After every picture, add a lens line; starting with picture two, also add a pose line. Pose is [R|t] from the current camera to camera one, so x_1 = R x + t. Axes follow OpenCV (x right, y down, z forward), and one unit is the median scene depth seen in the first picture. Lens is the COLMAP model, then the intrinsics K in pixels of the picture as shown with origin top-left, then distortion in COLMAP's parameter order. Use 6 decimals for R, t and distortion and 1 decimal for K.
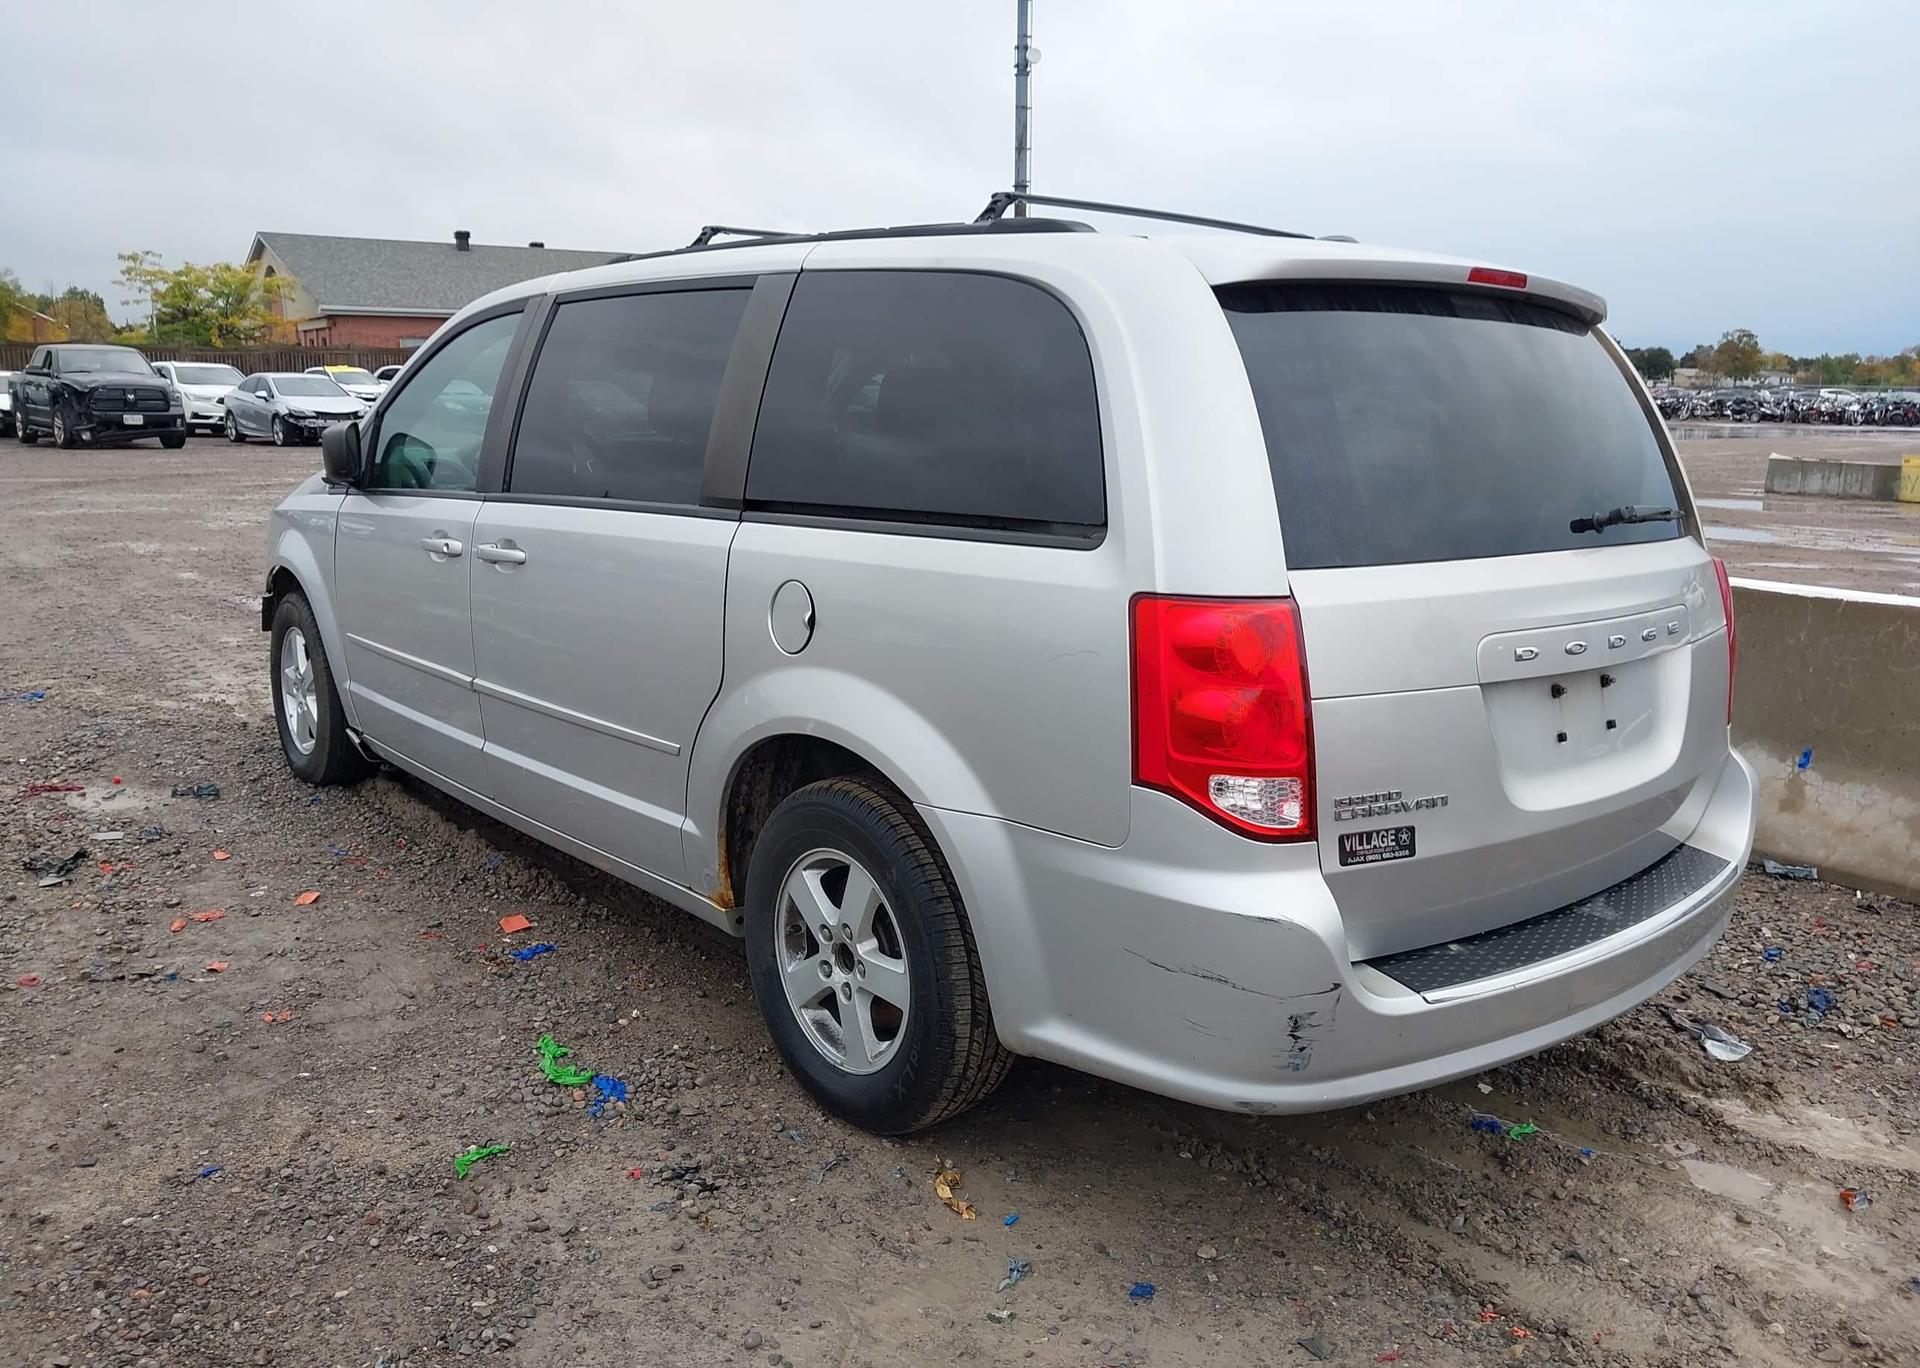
lens RADIAL K [[1494.5, 0, 962.0], [0, 1494.5, 672.1], [0, 0, 1]] dist [0.028163, -0.040704]
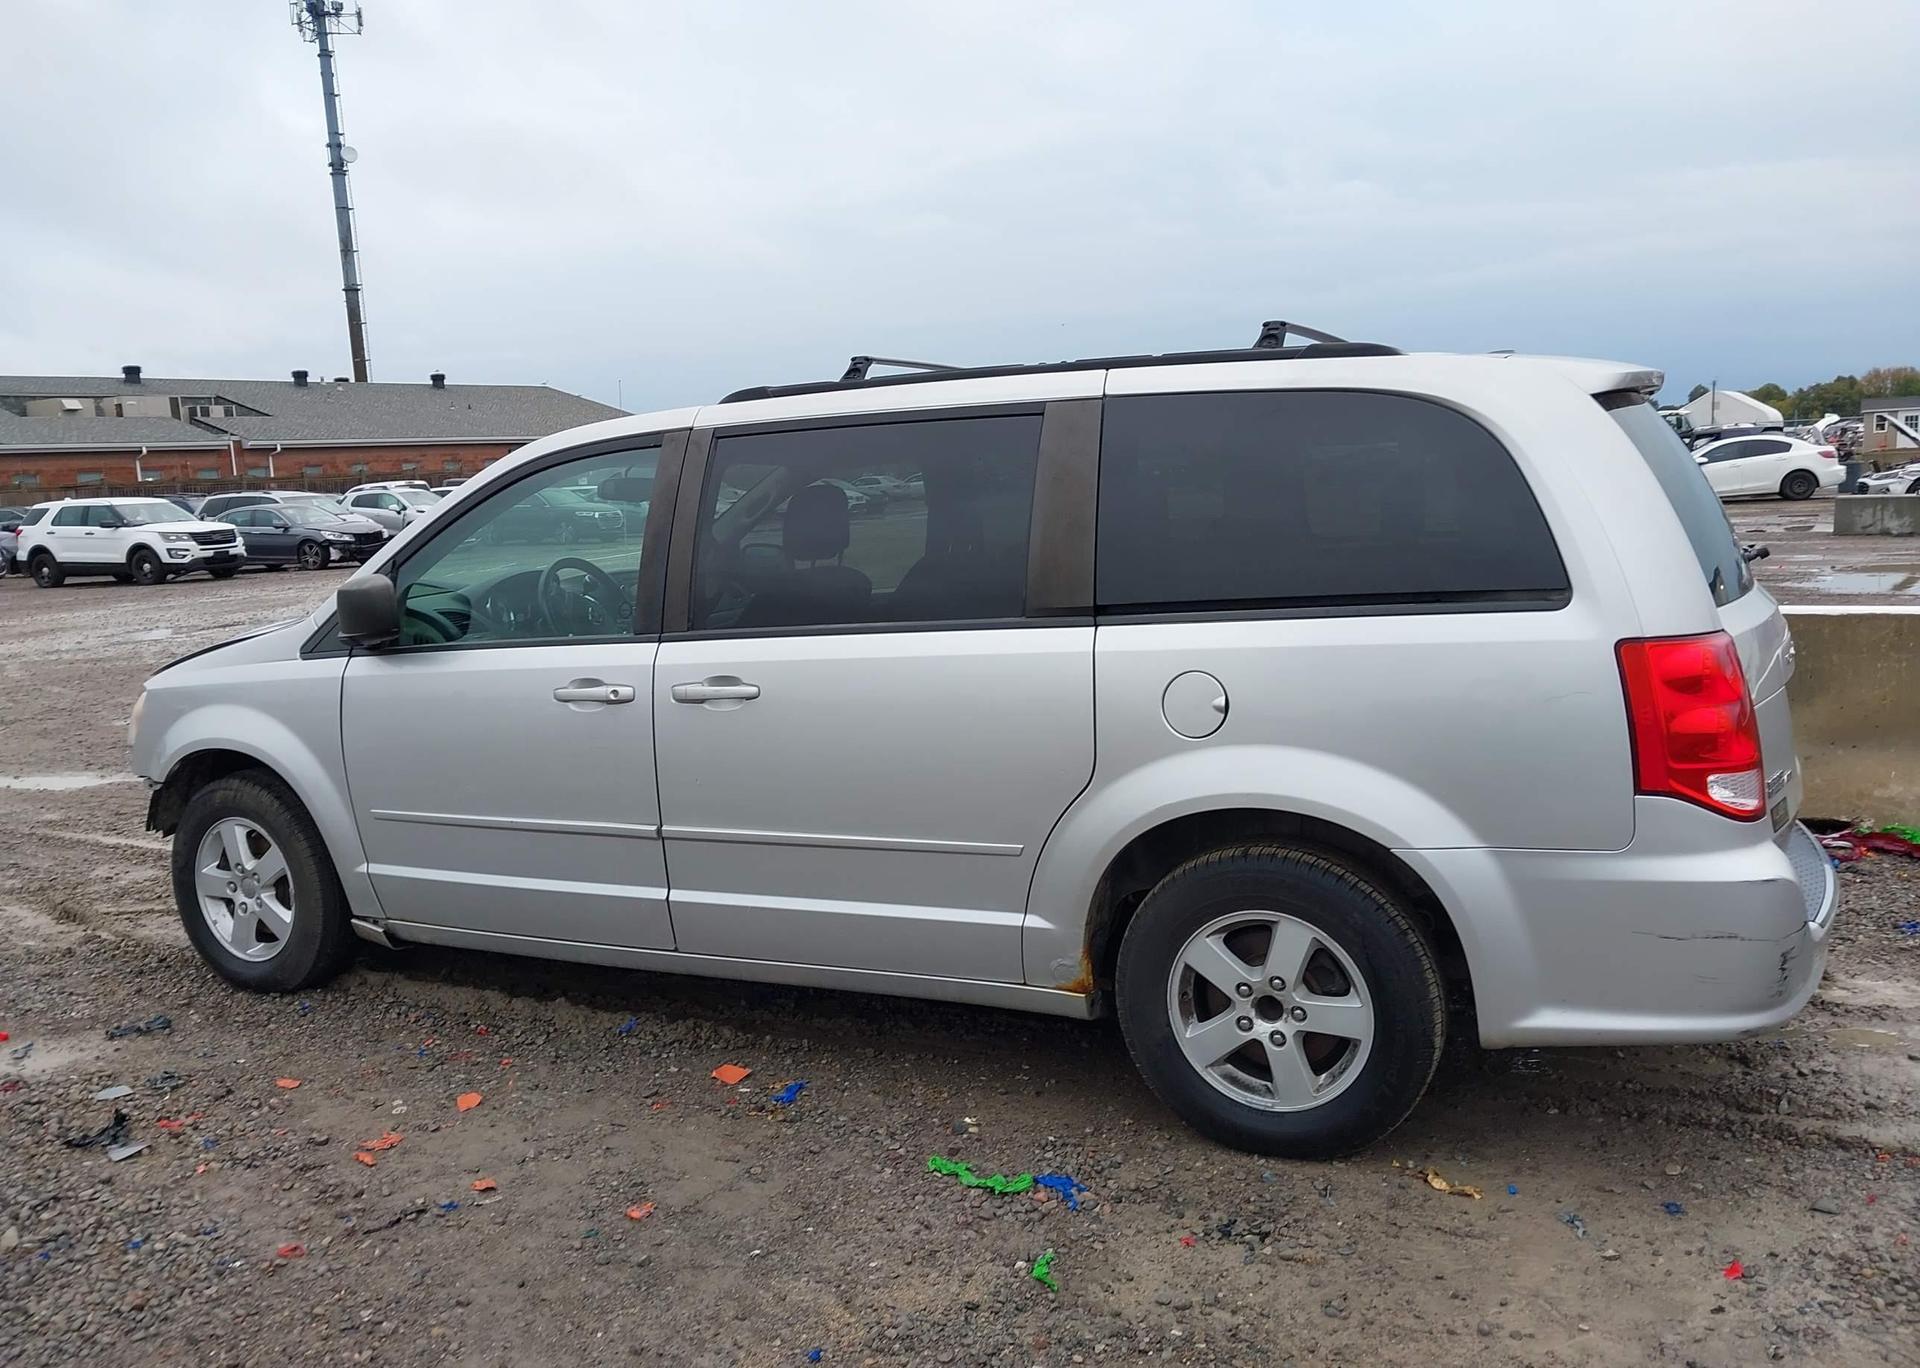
lens RADIAL K [[1494.5, 0, 954.7], [0, 1494.5, 672.2], [0, 0, 1]] dist [0.028163, -0.040704]
pose [[0.912513, -0.112211, 0.393356, -0.672428], [0.136097, 0.990137, -0.033269, -0.046517], [-0.385743, 0.083893, 0.918784, 0.052826]]
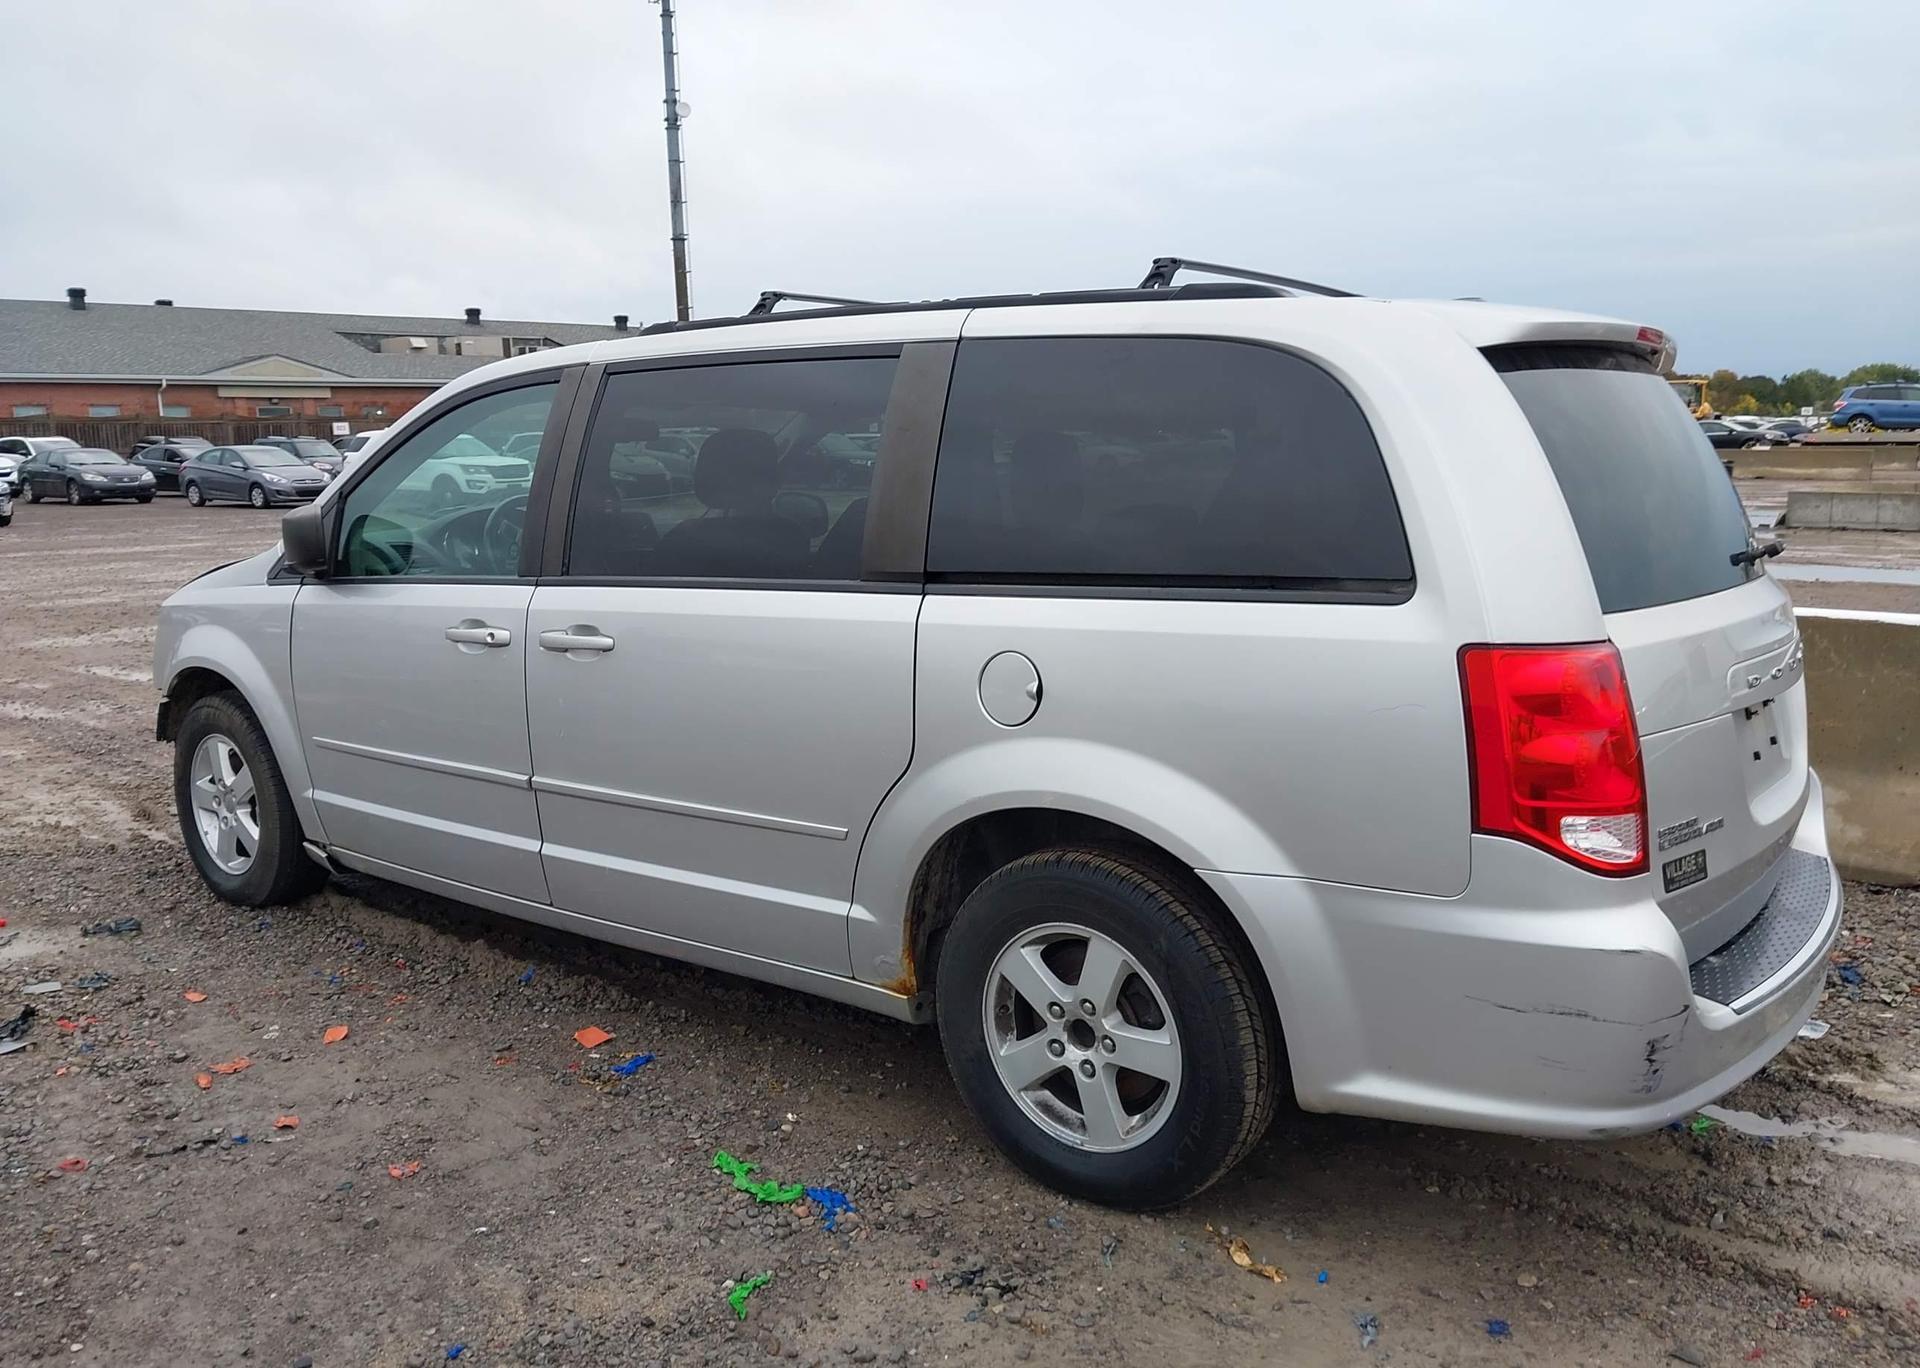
lens RADIAL K [[1494.5, 0, 946.4], [0, 1494.5, 673.8], [0, 0, 1]] dist [0.028163, -0.040704]
pose [[0.976569, -0.061169, 0.206327, -0.340495], [0.067538, 0.997429, -0.023965, -0.025300], [-0.204330, 0.037339, 0.978190, 0.049362]]
